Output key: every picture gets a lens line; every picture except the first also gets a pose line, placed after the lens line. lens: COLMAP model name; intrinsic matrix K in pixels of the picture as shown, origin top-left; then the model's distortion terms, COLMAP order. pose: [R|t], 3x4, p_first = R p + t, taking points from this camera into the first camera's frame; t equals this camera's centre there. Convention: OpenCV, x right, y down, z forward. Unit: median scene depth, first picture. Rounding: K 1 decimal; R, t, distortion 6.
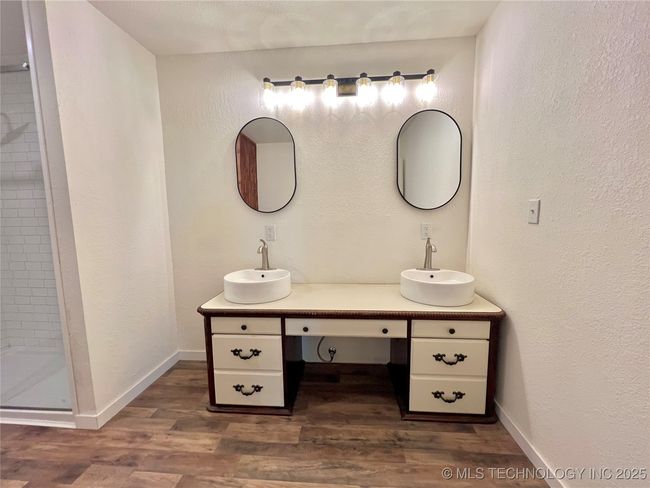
lens RADIAL K [[263.3, 0, 325.4], [0, 263.3, 244.6], [0, 0, 1]] dist [-0.002210, -0.000254]
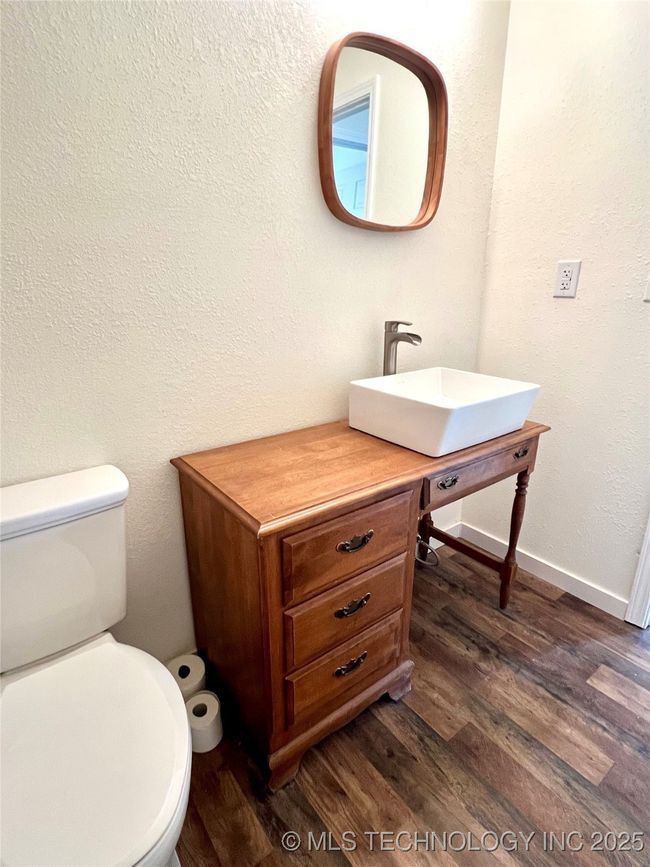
lens RADIAL K [[456.6, 0, 326.0], [0, 456.6, 433.0], [0, 0, 1]] dist [-0.000863, -0.000346]
pose [[-0.664515, -0.223200, 0.713163, -0.109887], [0.089491, 0.923714, 0.372483, -0.150590], [-0.741897, 0.311342, -0.593848, 1.613380]]
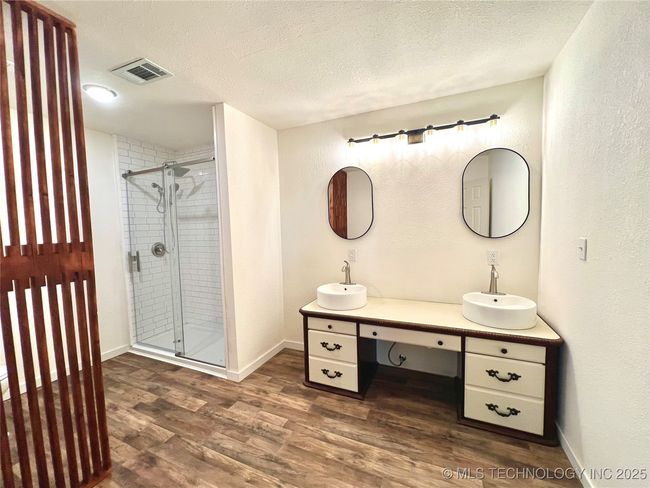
lens RADIAL K [[263.3, 0, 325.4], [0, 263.3, 244.6], [0, 0, 1]] dist [-0.002210, -0.000254]
pose [[0.941610, 0.011166, -0.336522, 0.126426], [-0.024383, 0.999087, -0.035075, -0.065144], [0.335823, 0.041233, 0.941022, -0.318562]]
